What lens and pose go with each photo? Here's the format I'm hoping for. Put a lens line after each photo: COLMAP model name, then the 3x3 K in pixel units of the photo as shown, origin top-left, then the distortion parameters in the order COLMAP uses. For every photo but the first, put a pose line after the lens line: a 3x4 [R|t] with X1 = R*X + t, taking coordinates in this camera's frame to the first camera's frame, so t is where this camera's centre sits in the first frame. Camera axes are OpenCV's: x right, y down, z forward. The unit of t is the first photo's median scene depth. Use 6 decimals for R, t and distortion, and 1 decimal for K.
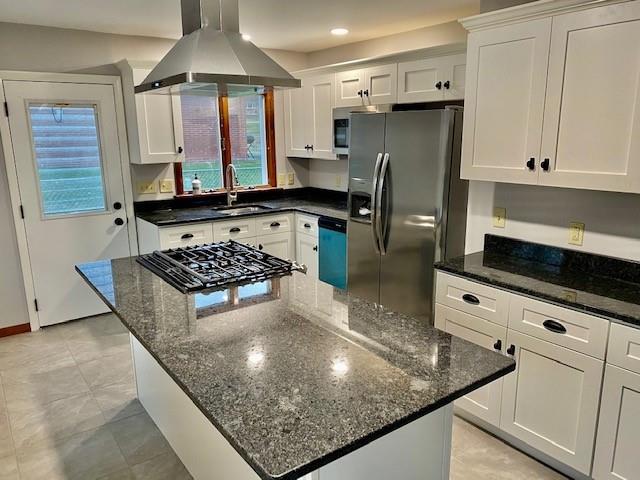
lens RADIAL K [[483.8, 0, 319.7], [0, 483.8, 242.2], [0, 0, 1]] dist [-0.007907, -0.005829]
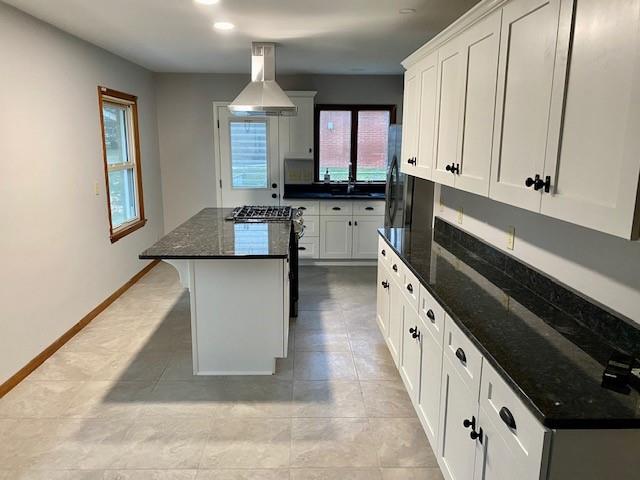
lens RADIAL K [[483.8, 0, 319.1], [0, 483.8, 237.8], [0, 0, 1]] dist [-0.007907, -0.005829]
pose [[0.824907, 0.131980, -0.549645, 0.623628], [-0.142095, 0.989553, 0.024355, 0.035045], [0.547117, 0.058011, 0.835044, -0.224163]]
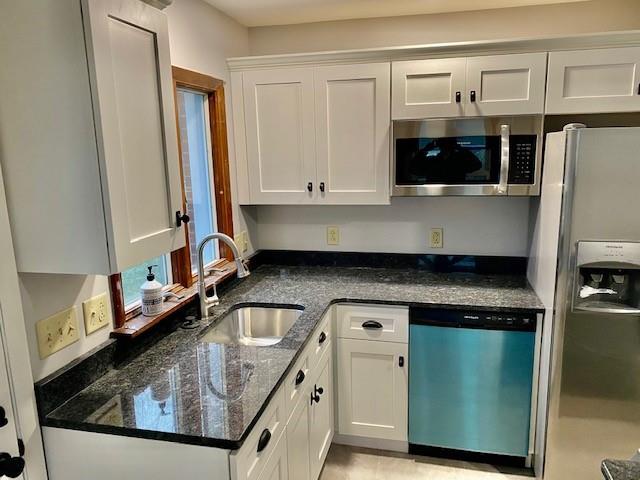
lens RADIAL K [[483.8, 0, 319.6], [0, 483.8, 239.0], [0, 0, 1]] dist [-0.007907, -0.005829]
pose [[0.762149, -0.132960, 0.633602, -0.419045], [0.167058, 0.985929, 0.005944, -0.147624], [-0.625477, 0.101318, 0.773637, 0.592894]]
